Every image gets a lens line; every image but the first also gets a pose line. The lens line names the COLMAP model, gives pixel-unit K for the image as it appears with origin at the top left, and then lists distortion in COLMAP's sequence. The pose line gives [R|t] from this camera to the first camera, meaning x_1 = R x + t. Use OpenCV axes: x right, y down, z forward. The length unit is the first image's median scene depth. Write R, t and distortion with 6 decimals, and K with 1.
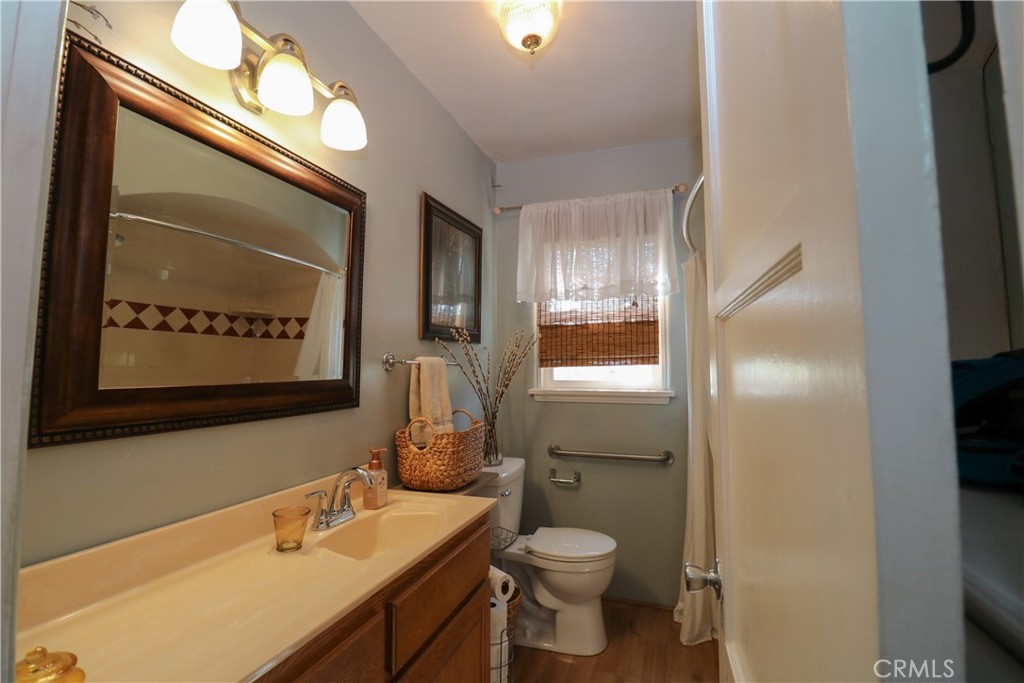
lens RADIAL K [[478.1, 0, 514.6], [0, 478.1, 330.1], [0, 0, 1]] dist [0.003766, -0.014952]
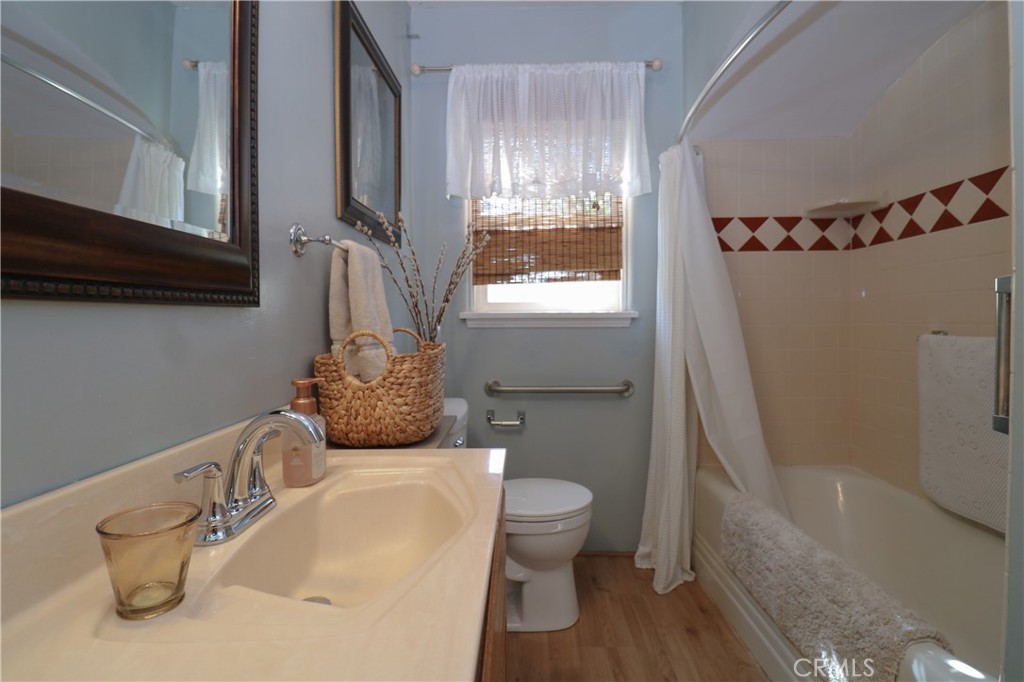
lens RADIAL K [[478.1, 0, 514.6], [0, 478.1, 329.6], [0, 0, 1]] dist [0.003766, -0.014952]
pose [[0.951342, -0.011738, 0.307915, -0.137388], [-0.018432, 0.995317, 0.094893, 0.082298], [-0.307587, -0.095951, 0.946670, 0.250345]]
